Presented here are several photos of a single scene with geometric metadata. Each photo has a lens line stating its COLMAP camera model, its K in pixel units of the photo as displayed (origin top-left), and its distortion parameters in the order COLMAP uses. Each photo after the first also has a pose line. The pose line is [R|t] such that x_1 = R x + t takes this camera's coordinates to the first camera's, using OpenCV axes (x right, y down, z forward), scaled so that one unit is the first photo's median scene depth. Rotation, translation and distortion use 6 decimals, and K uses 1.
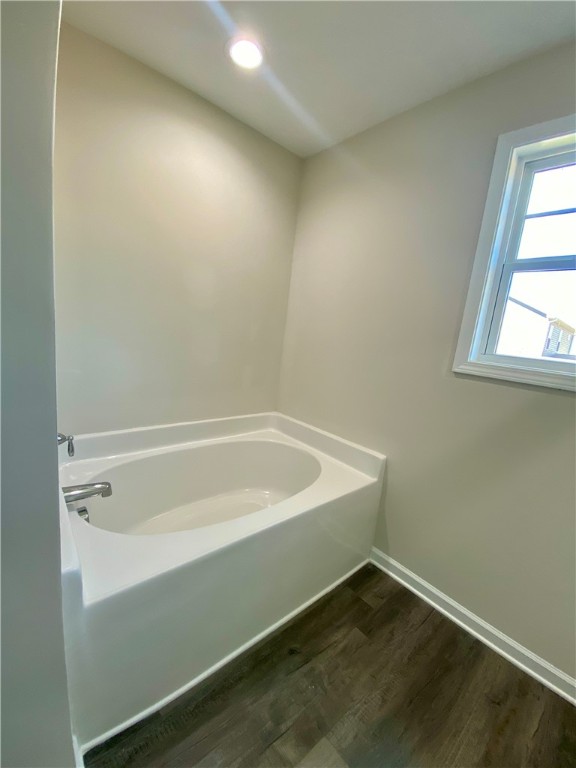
lens RADIAL K [[310.6, 0, 288.0], [0, 310.6, 384.0], [0, 0, 1]] dist [0.034928, -0.029165]
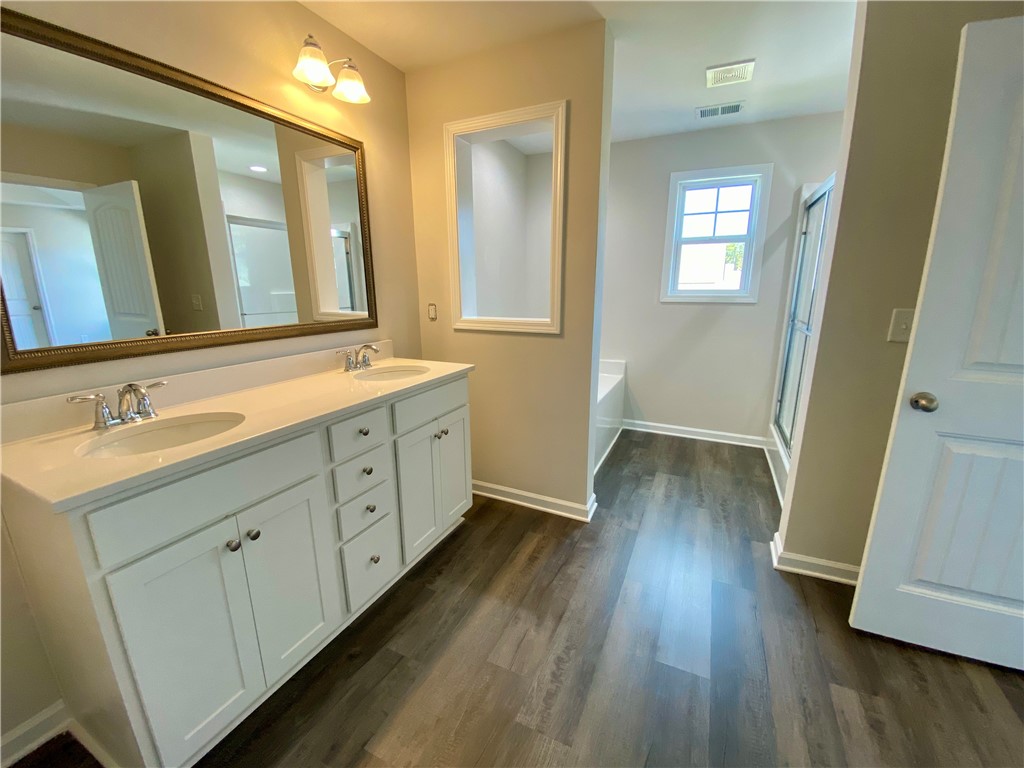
lens RADIAL K [[415.3, 0, 512.0], [0, 415.3, 384.0], [0, 0, 1]] dist [0.031880, -0.024971]
pose [[0.908118, -0.192495, 0.371844, -1.297128], [0.163345, 0.980563, 0.108694, 0.023344], [-0.385539, -0.037968, 0.921910, -0.950112]]
